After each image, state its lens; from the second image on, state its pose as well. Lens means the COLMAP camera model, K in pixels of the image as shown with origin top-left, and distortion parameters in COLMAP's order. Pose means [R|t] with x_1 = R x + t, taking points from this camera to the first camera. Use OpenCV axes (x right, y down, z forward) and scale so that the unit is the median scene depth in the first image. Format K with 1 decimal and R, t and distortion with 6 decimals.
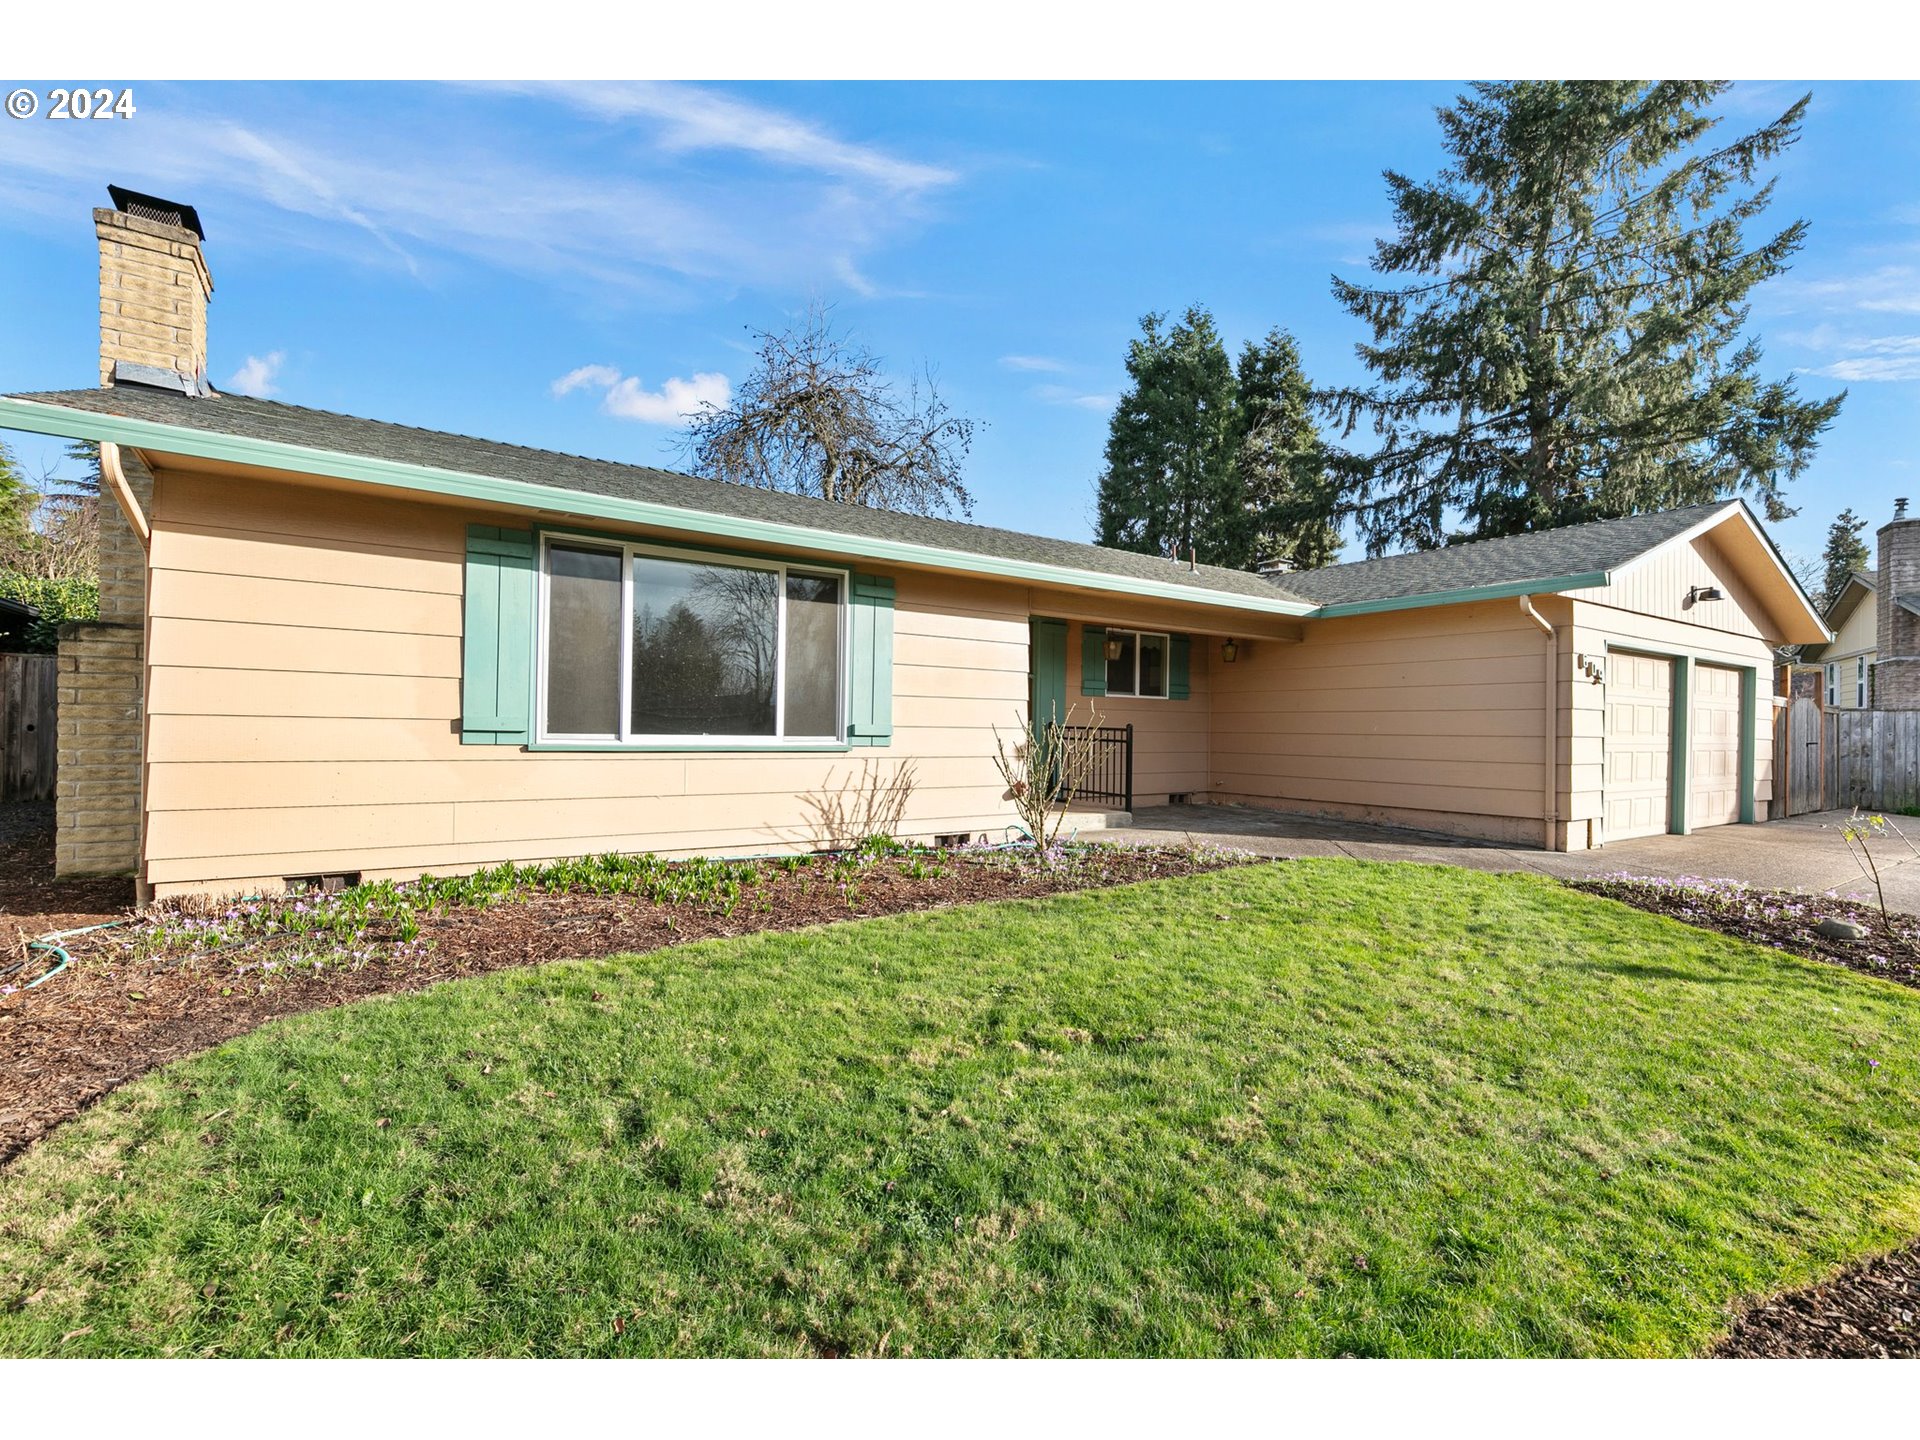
lens RADIAL K [[857.3, 0, 957.8], [0, 857.3, 723.7], [0, 0, 1]] dist [0.002506, 0.000342]
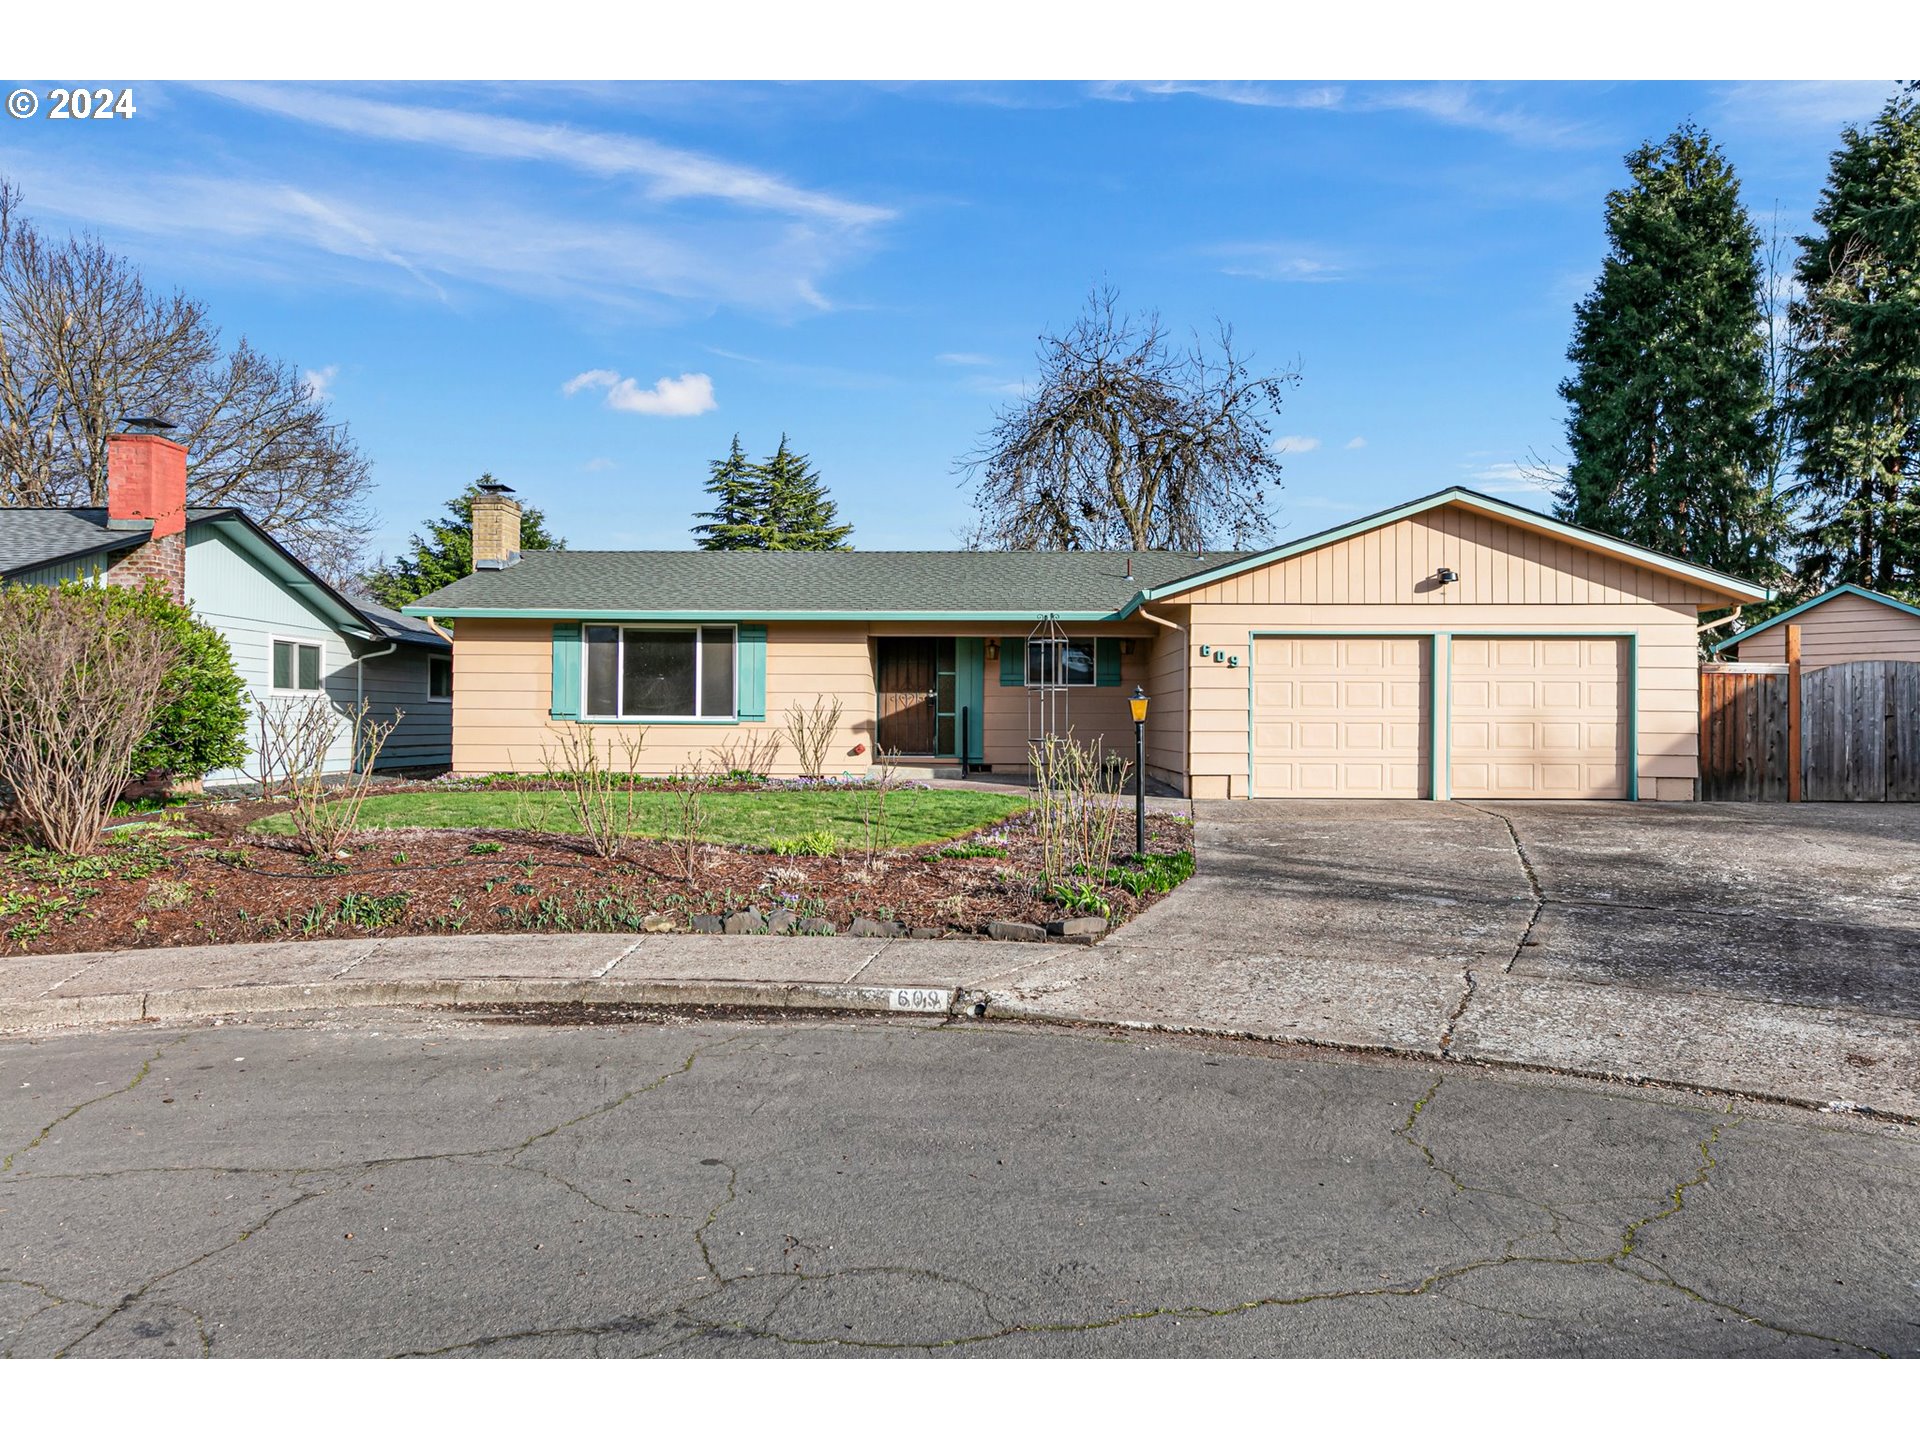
lens RADIAL K [[1172.9, 0, 978.7], [0, 1172.9, 724.2], [0, 0, 1]] dist [-0.000393, 0.002511]
pose [[0.821462, -0.010763, -0.570162, 1.619666], [0.010284, 0.999939, -0.004058, 0.045211], [0.570170, -0.002530, 0.821523, -0.703241]]
